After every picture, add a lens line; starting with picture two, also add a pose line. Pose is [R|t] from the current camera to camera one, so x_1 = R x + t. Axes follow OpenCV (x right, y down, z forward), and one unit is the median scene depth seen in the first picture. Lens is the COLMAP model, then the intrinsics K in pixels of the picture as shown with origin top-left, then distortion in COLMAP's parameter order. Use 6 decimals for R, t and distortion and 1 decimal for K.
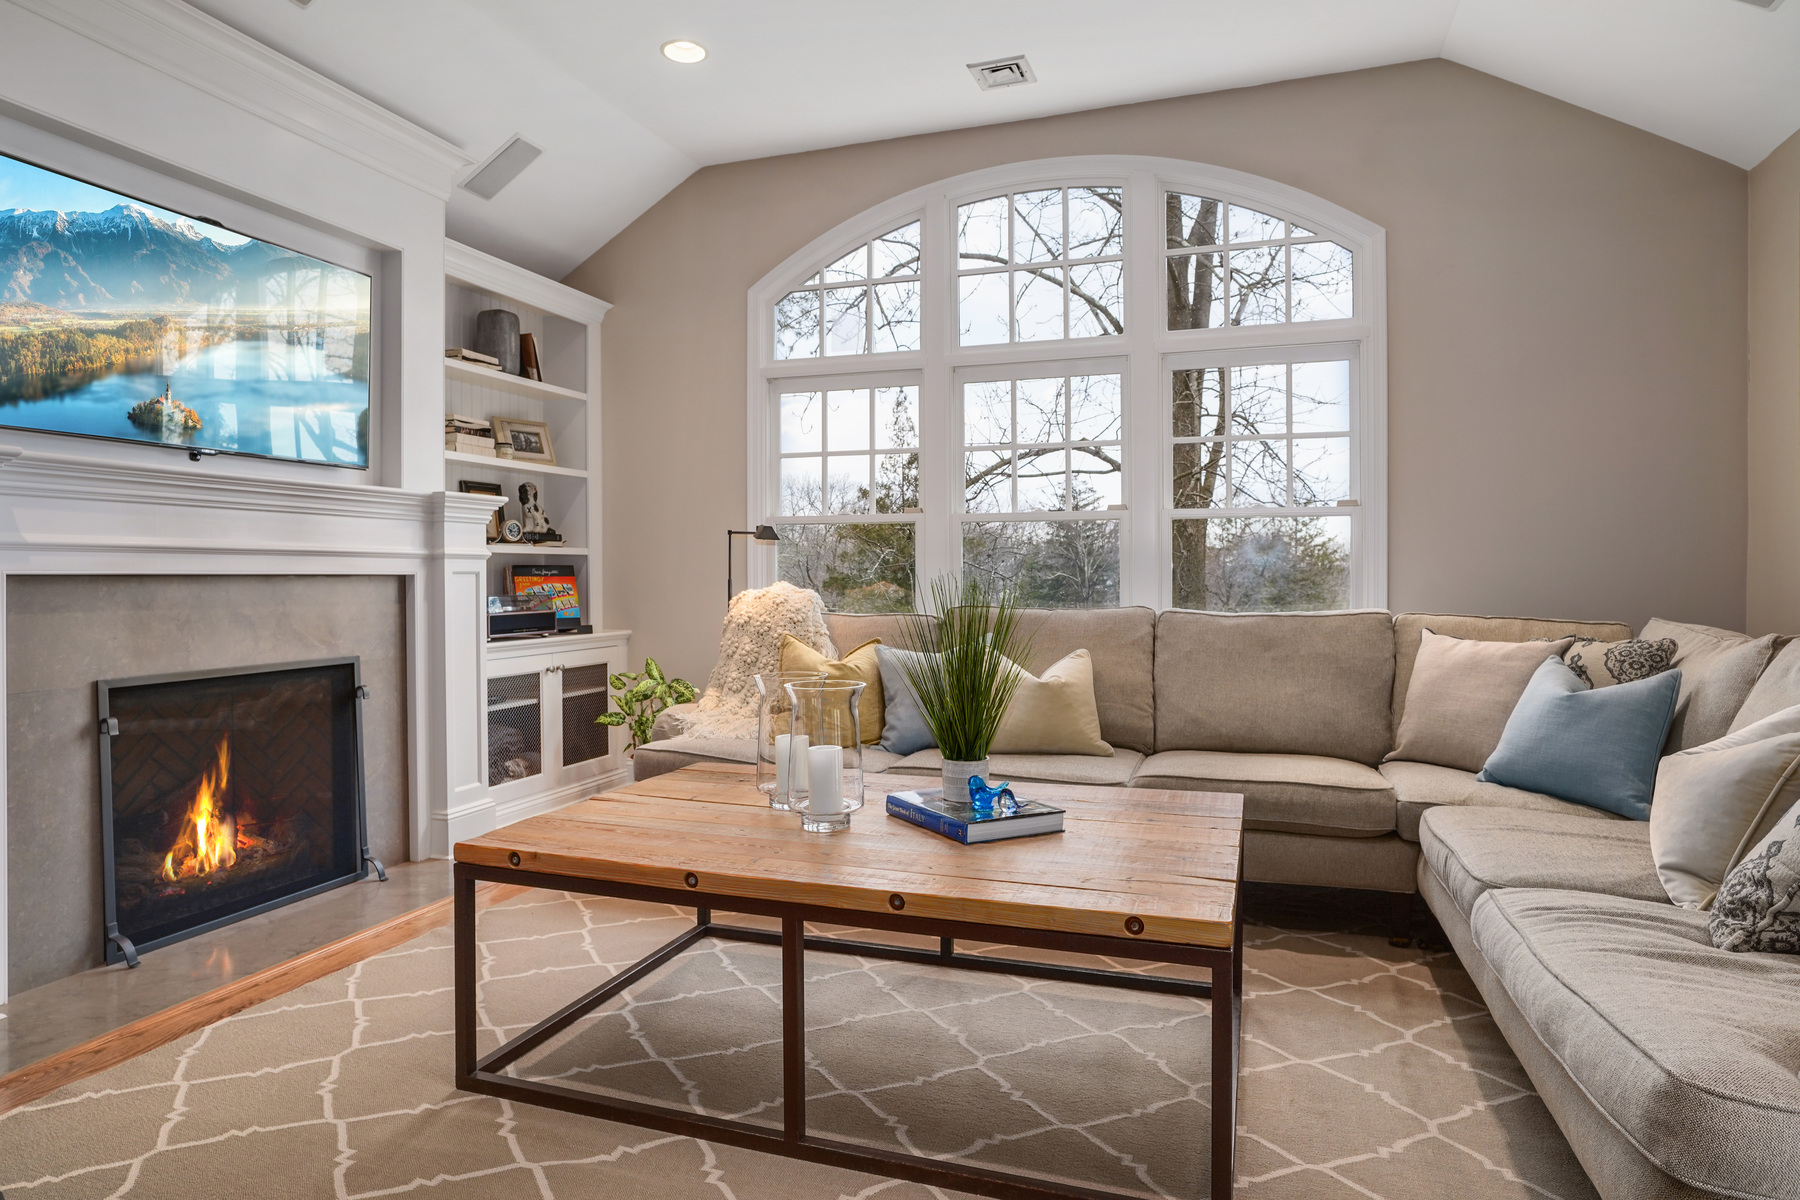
lens RADIAL K [[1041.1, 0, 890.5], [0, 1041.1, 584.2], [0, 0, 1]] dist [-0.006994, -0.000782]
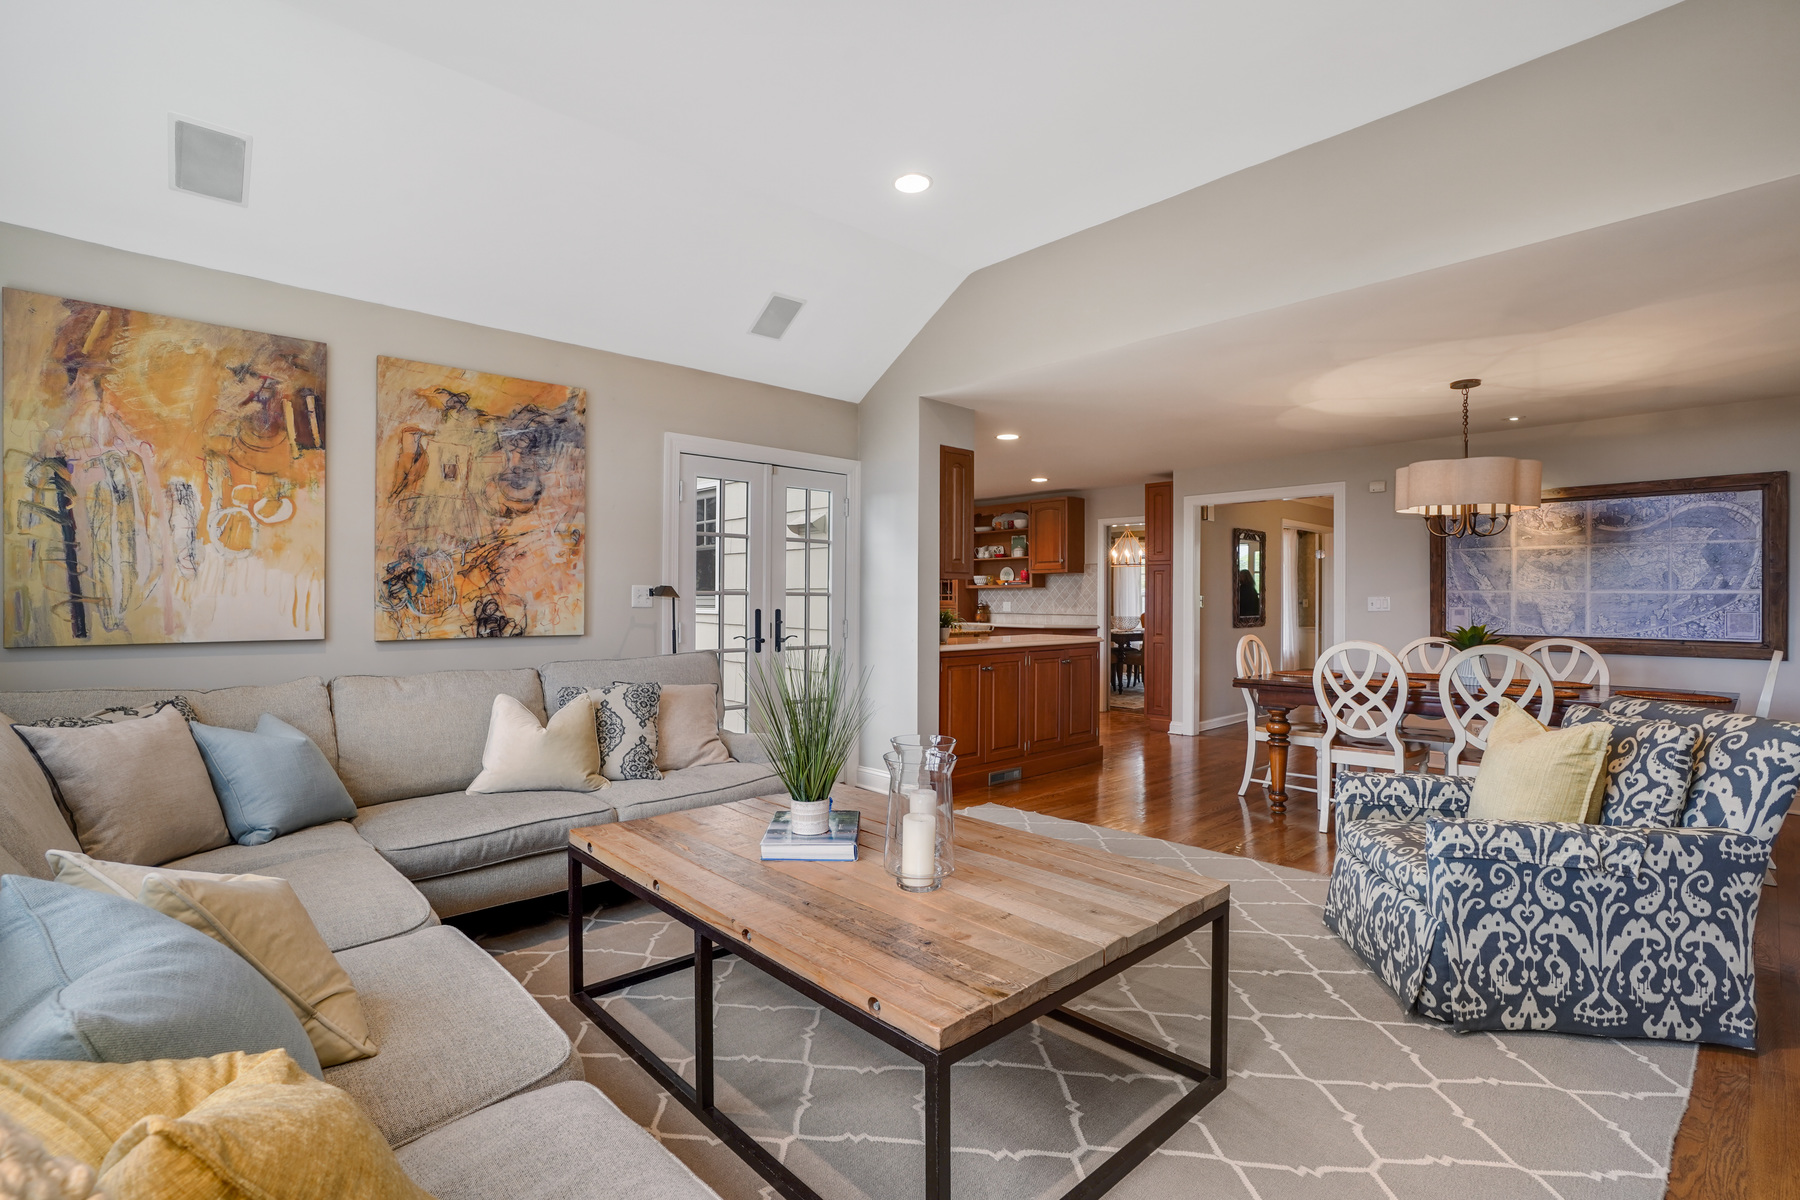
lens RADIAL K [[830.6, 0, 884.2], [0, 830.6, 582.9], [0, 0, 1]] dist [-0.051450, 0.019741]
pose [[-0.879511, 0.009946, 0.475775, -0.311869], [0.003769, 0.999896, -0.013936, -0.048771], [-0.475864, -0.010464, -0.879457, 1.201444]]
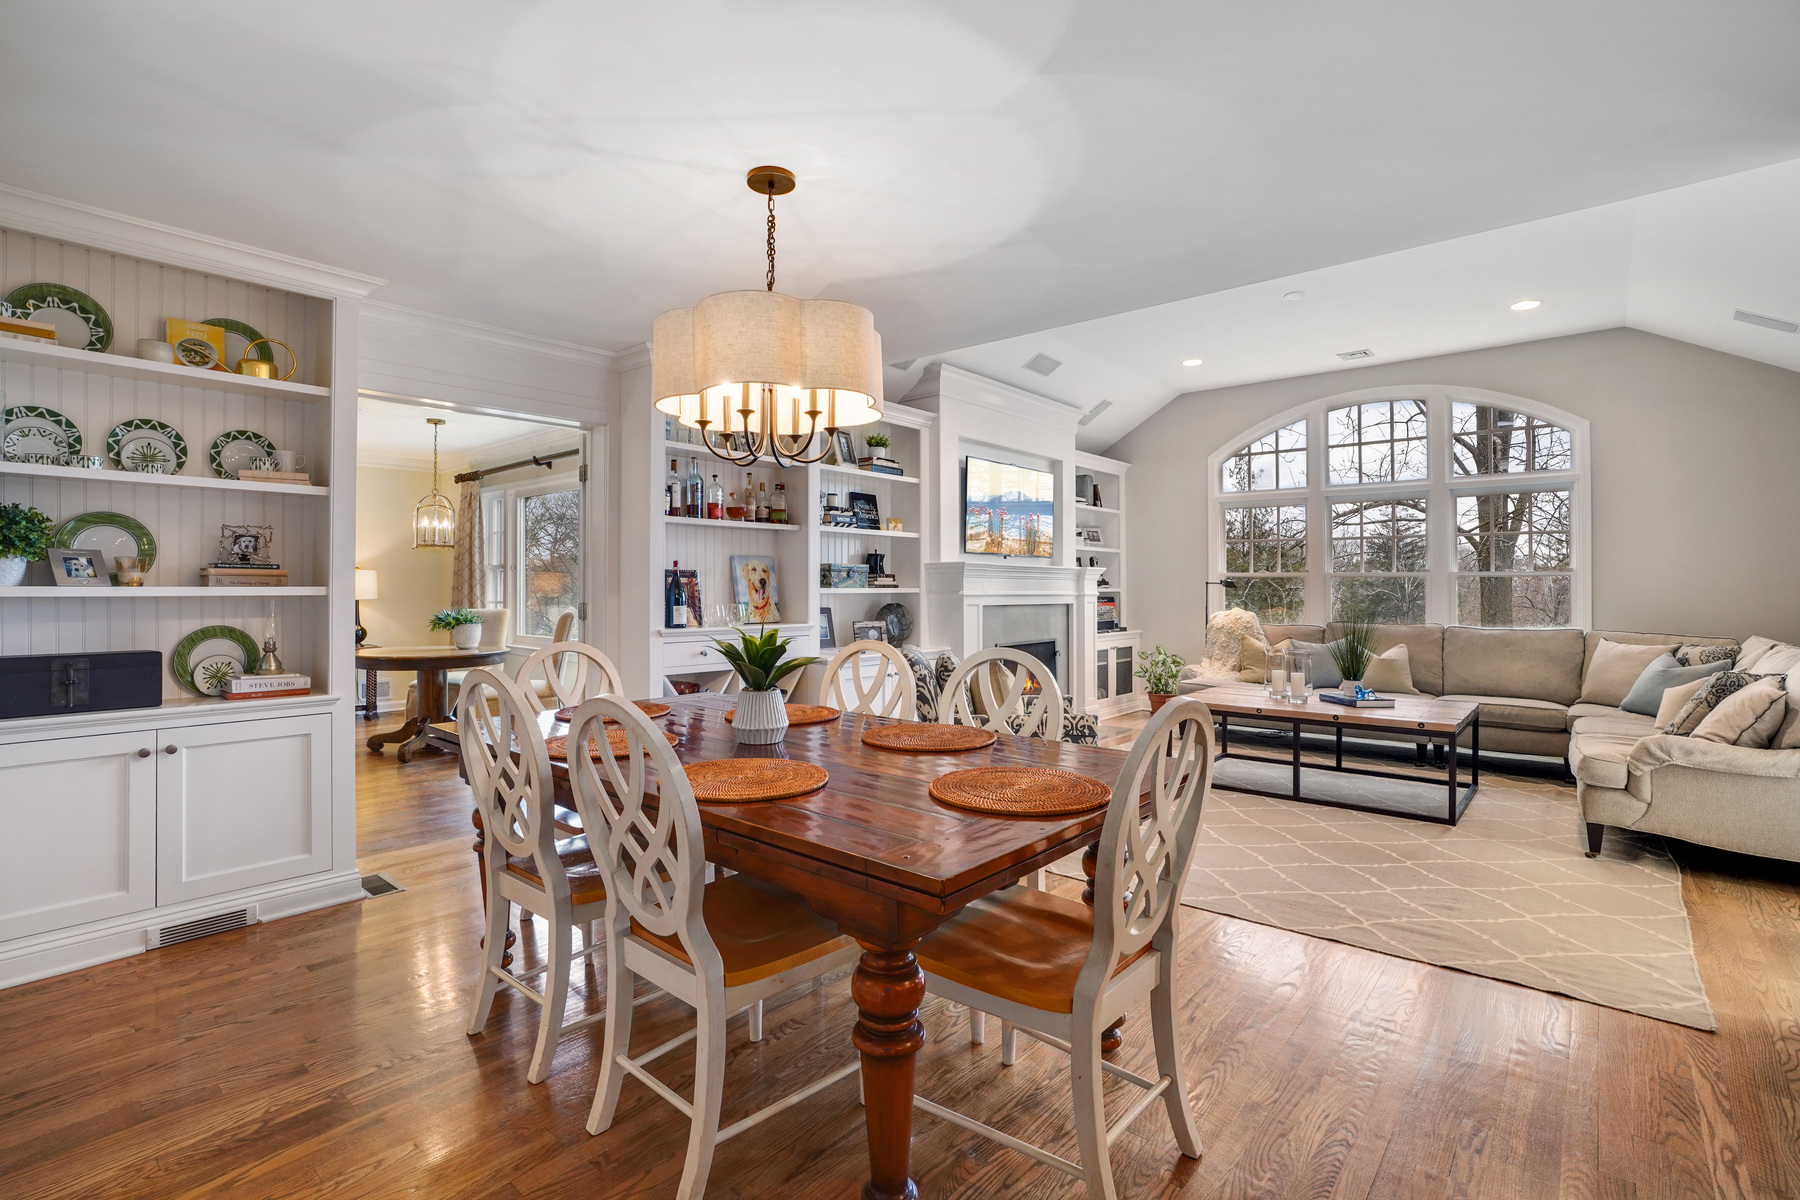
lens RADIAL K [[830.6, 0, 884.2], [0, 830.6, 582.9], [0, 0, 1]] dist [-0.051450, 0.019741]
pose [[0.927329, 0.003075, -0.374235, -0.166618], [-0.008806, 0.999869, -0.013606, -0.027710], [0.374144, 0.015913, 0.927234, -0.898969]]
